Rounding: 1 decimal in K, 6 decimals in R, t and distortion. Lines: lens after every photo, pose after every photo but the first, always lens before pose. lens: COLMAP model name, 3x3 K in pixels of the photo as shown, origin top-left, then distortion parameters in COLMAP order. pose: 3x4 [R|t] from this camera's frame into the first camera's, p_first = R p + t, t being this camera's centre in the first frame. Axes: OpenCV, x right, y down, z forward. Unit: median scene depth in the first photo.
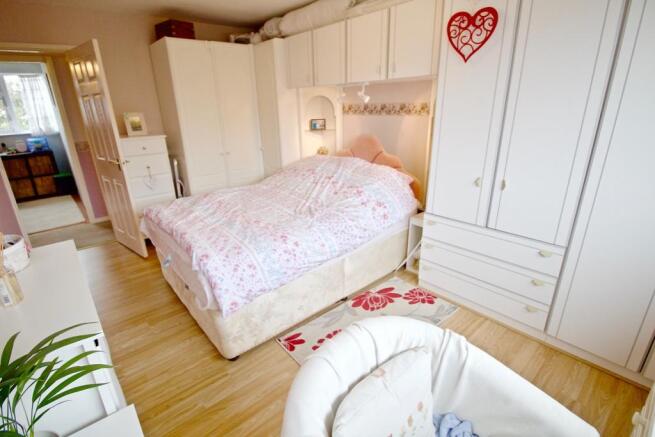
lens RADIAL K [[320.3, 0, 327.5], [0, 320.3, 218.5], [0, 0, 1]] dist [0.000130, 0.000102]
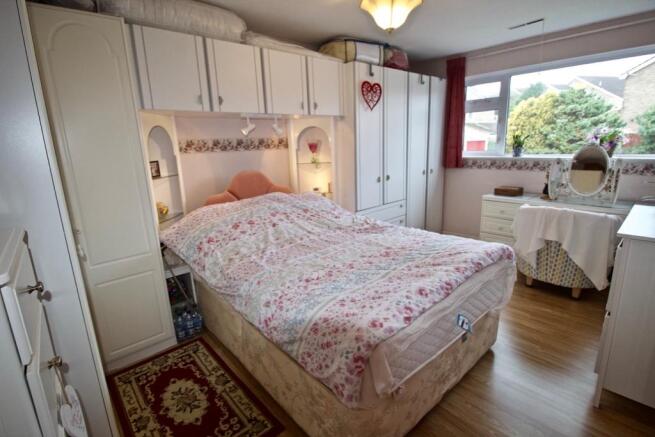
lens RADIAL K [[323.7, 0, 328.5], [0, 323.7, 211.3], [0, 0, 1]] dist [0.133342, 0.000010]
pose [[-0.004032, -0.204255, 0.978909, -1.083650], [0.370068, 0.909113, 0.191216, -0.335368], [-0.928996, 0.363034, 0.071922, 1.011692]]
